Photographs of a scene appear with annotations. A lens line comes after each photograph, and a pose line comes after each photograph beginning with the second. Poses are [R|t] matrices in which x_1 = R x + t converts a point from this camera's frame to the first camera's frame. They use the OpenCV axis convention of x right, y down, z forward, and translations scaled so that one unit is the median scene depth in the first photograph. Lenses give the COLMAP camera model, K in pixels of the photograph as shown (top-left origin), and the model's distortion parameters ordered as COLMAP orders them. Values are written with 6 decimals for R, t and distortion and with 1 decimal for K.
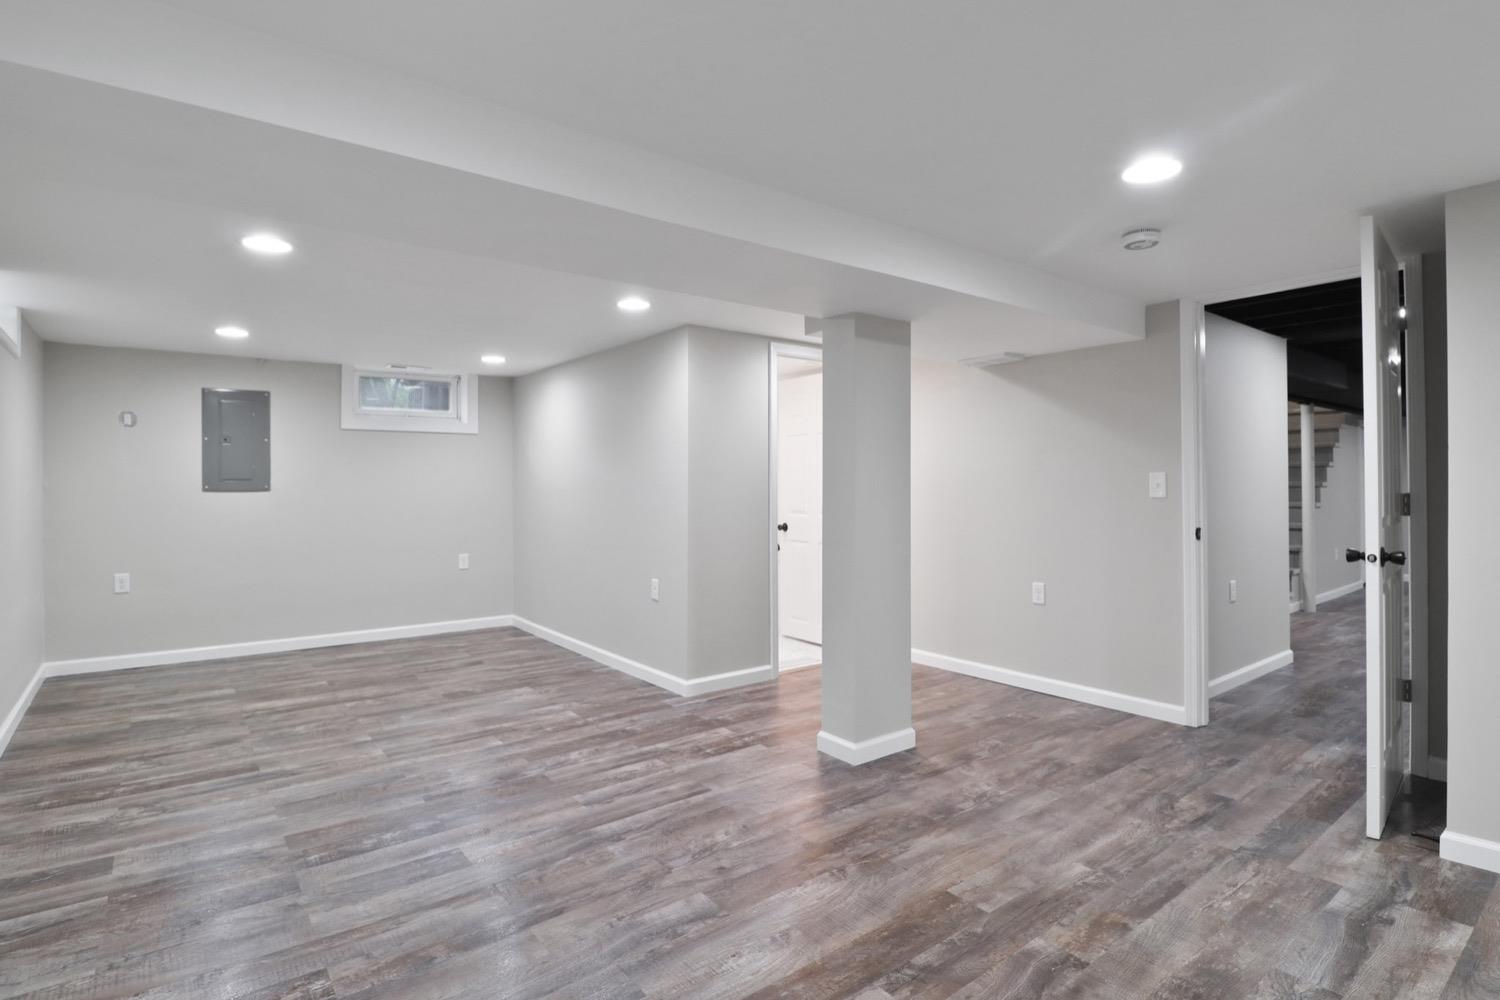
lens RADIAL K [[741.2, 0, 757.5], [0, 741.2, 488.1], [0, 0, 1]] dist [-0.024653, -0.003923]
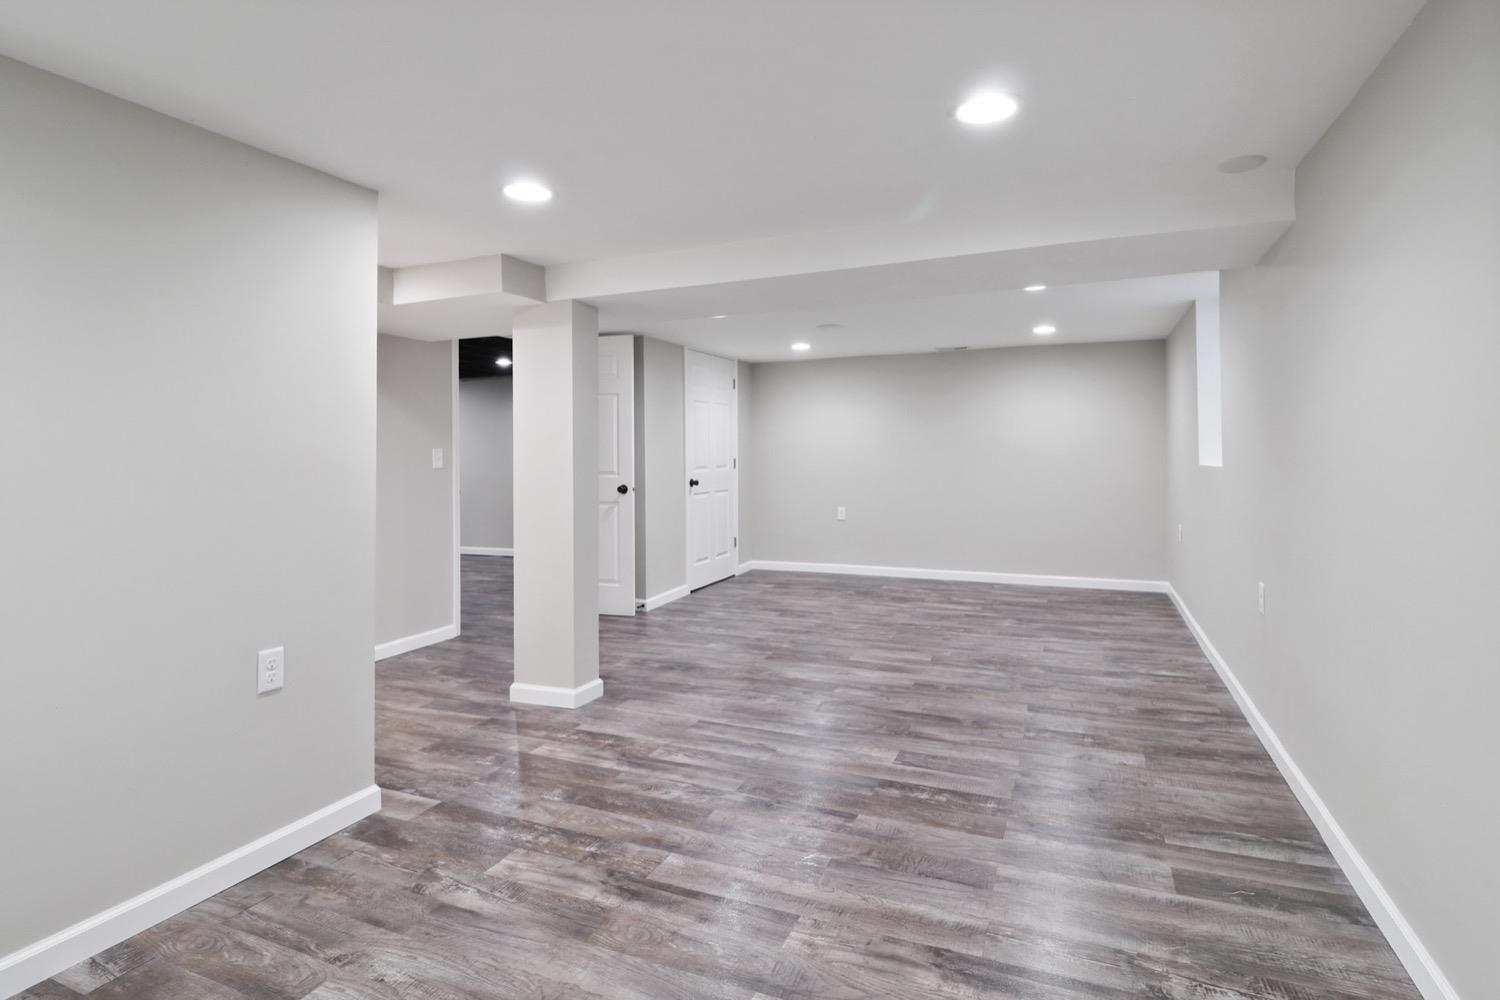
lens RADIAL K [[741.2, 0, 793.2], [0, 741.2, 452.3], [0, 0, 1]] dist [-0.024653, -0.003923]
pose [[-0.504974, 0.010031, 0.863076, -1.129233], [0.019635, 0.999807, -0.000132, -0.003126], [-0.862911, 0.016880, -0.505074, 1.446568]]
